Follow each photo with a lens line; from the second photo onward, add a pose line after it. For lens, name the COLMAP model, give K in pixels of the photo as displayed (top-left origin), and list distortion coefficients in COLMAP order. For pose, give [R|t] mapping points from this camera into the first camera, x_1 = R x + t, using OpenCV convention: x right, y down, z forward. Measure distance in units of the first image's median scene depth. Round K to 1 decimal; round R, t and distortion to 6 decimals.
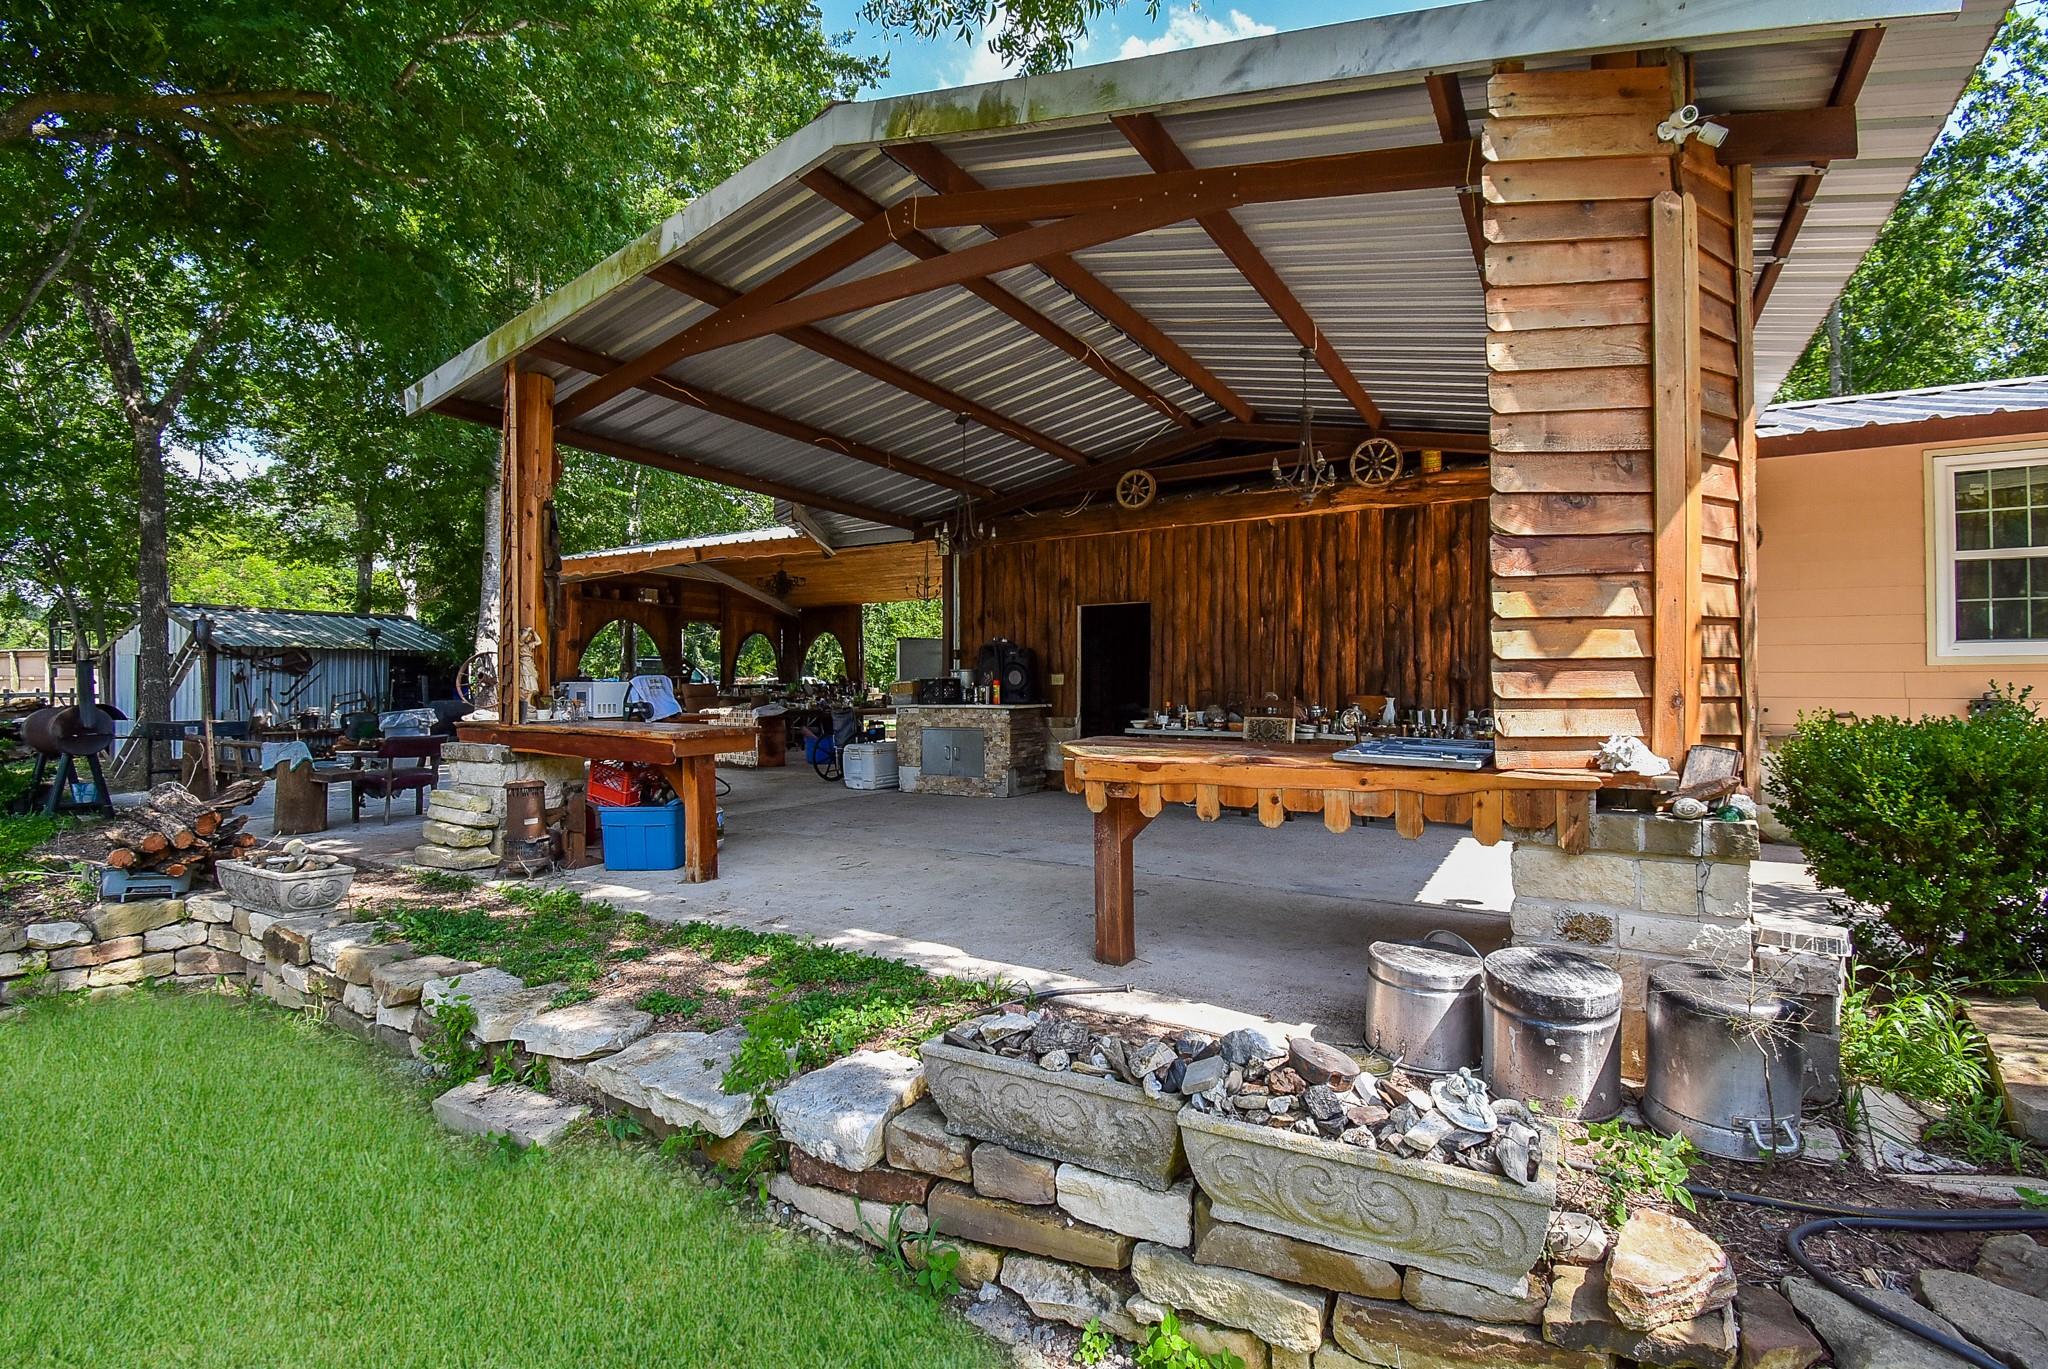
lens RADIAL K [[921.4, 0, 1034.1], [0, 921.4, 679.0], [0, 0, 1]] dist [-0.013536, -0.001014]
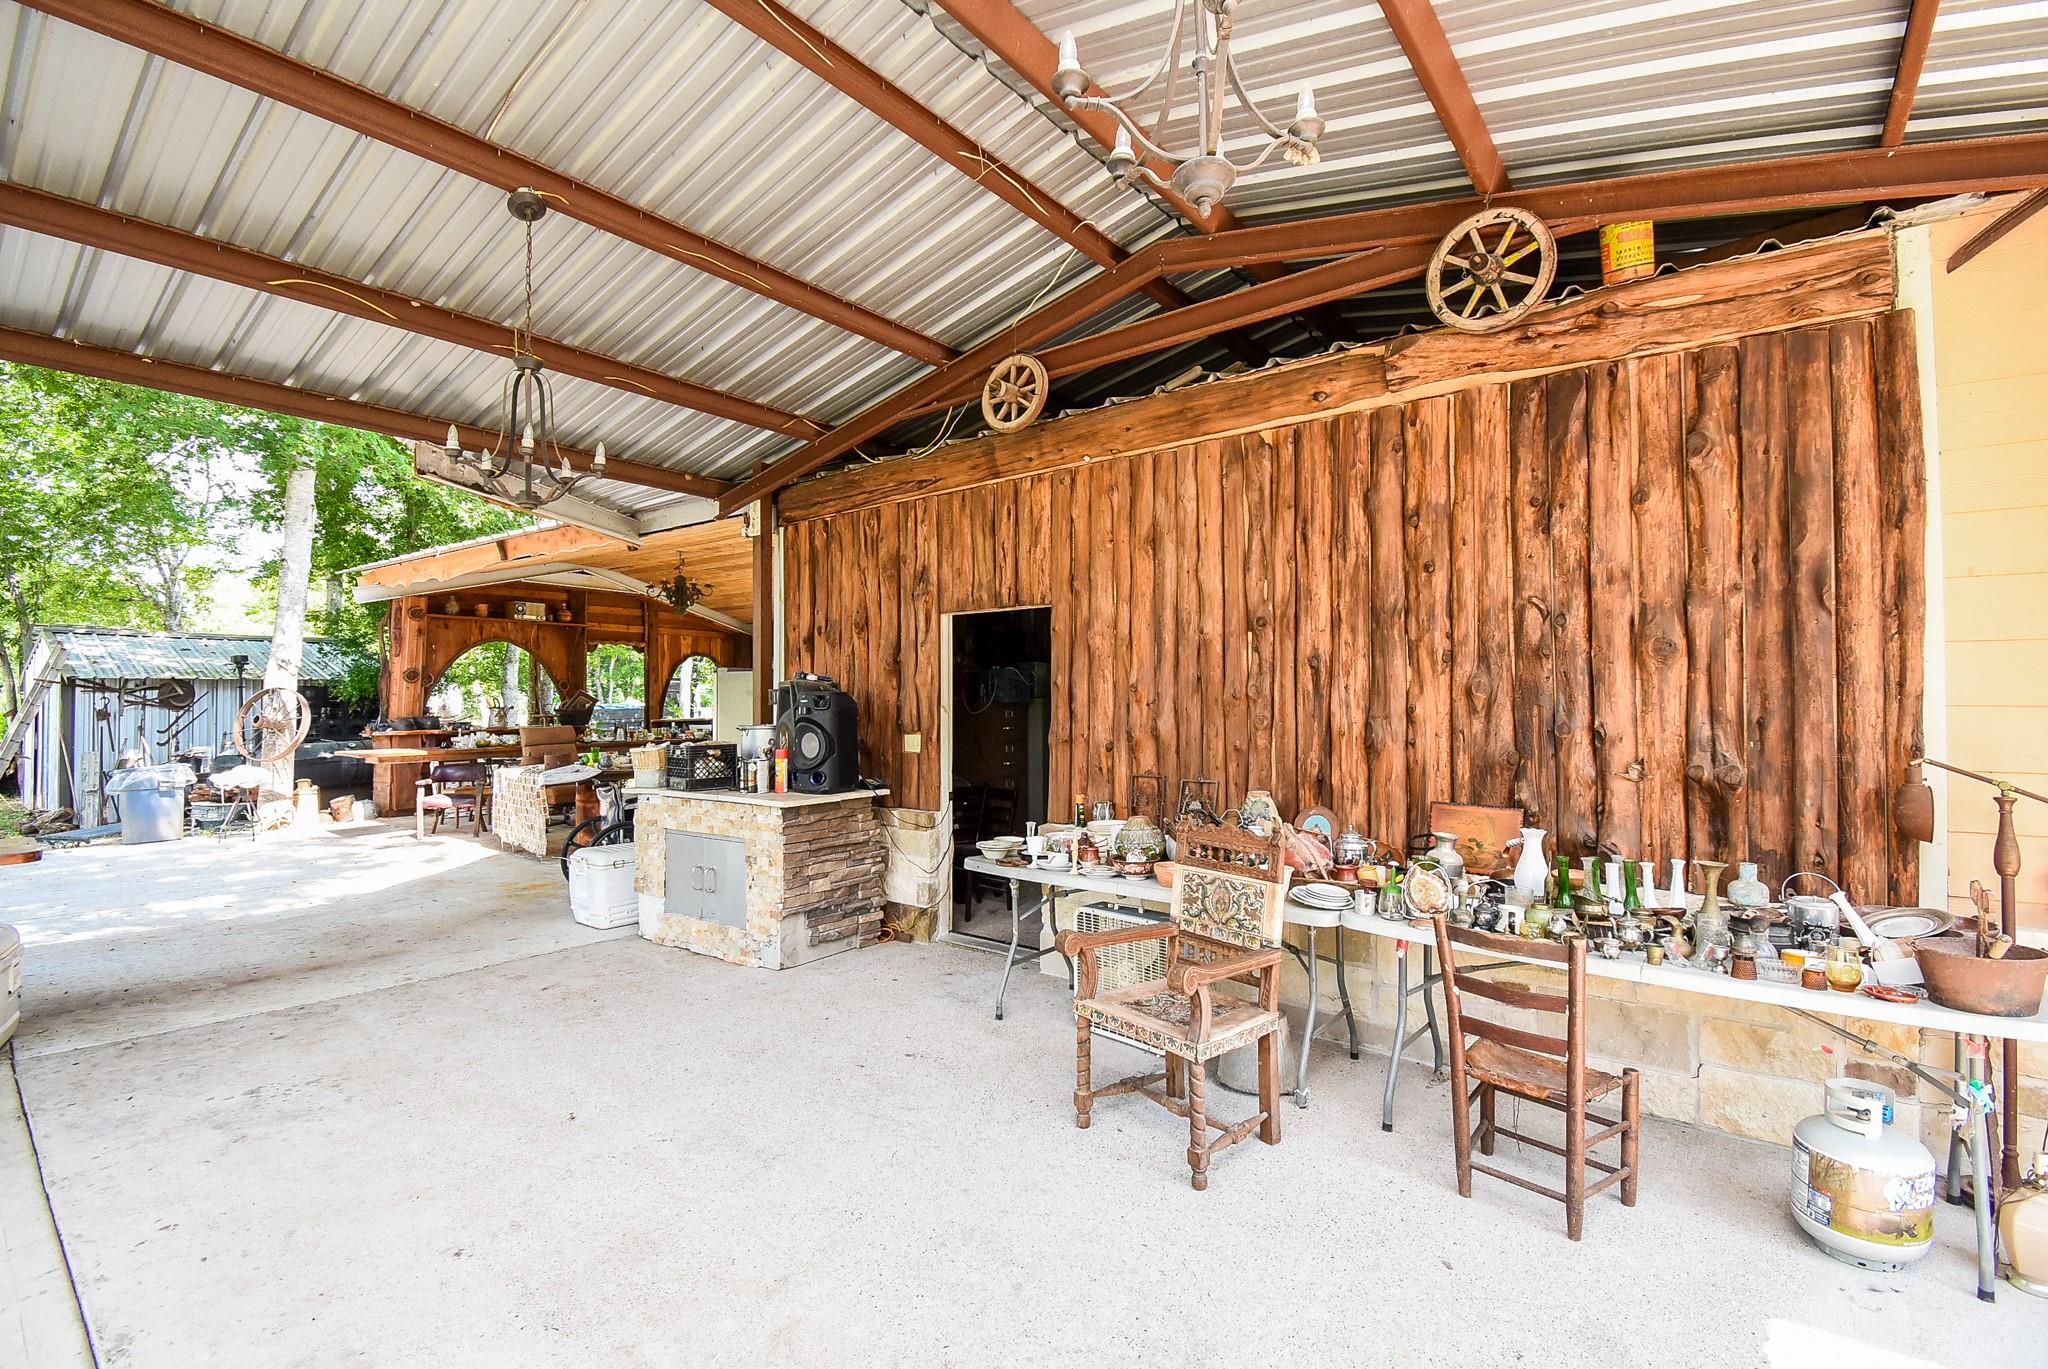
lens RADIAL K [[921.4, 0, 1022.5], [0, 921.4, 682.2], [0, 0, 1]] dist [-0.013536, -0.001014]
pose [[0.992959, -0.006281, -0.118294, 0.189114], [0.005032, 0.999928, -0.010848, -0.036142], [0.118353, 0.010176, 0.992919, 0.509508]]
